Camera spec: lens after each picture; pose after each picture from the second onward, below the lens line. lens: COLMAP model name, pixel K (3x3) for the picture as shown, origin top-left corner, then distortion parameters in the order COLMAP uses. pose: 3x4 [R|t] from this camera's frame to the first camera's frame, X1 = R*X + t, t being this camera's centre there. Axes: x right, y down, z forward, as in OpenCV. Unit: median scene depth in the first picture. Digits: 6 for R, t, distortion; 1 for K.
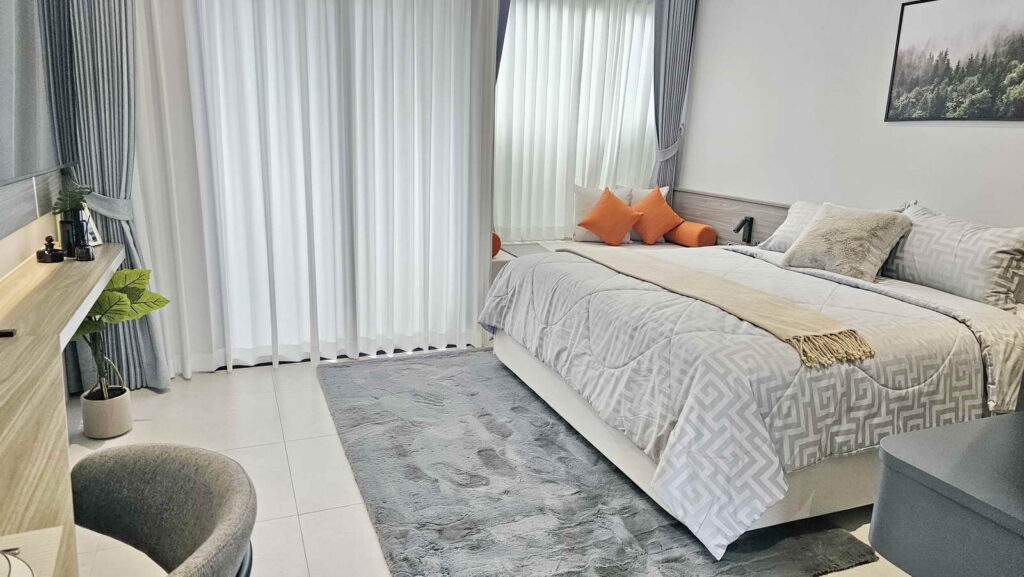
lens RADIAL K [[726.8, 0, 512.0], [0, 726.8, 288.5], [0, 0, 1]] dist [0.047239, -0.067477]
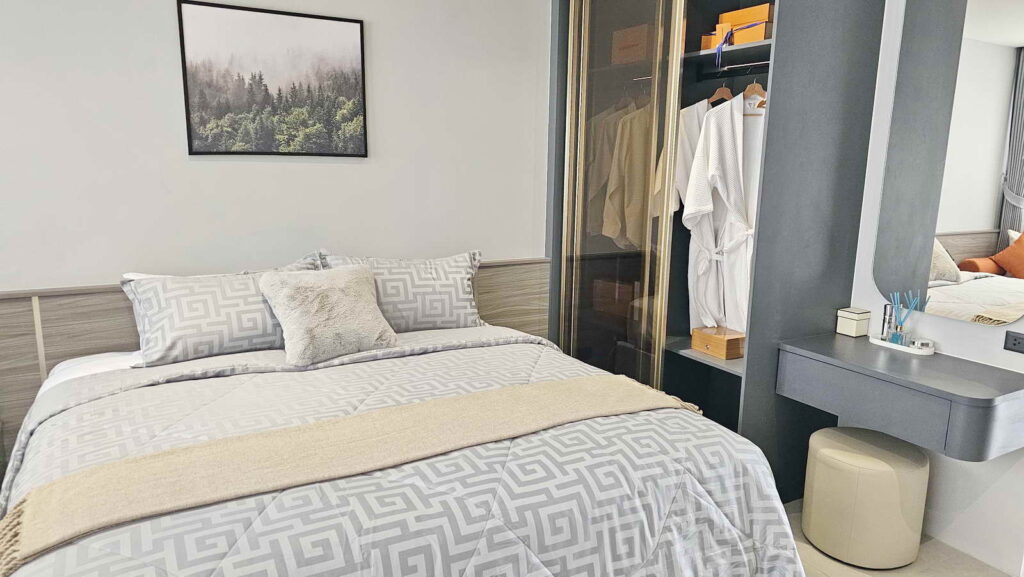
lens RADIAL K [[726.8, 0, 512.0], [0, 726.8, 288.5], [0, 0, 1]] dist [0.047239, -0.067477]
pose [[-0.192256, -0.187851, 0.963198, -0.336354], [0.192537, 0.955211, 0.224724, -0.221378], [-0.962272, 0.228656, -0.147477, 0.902506]]
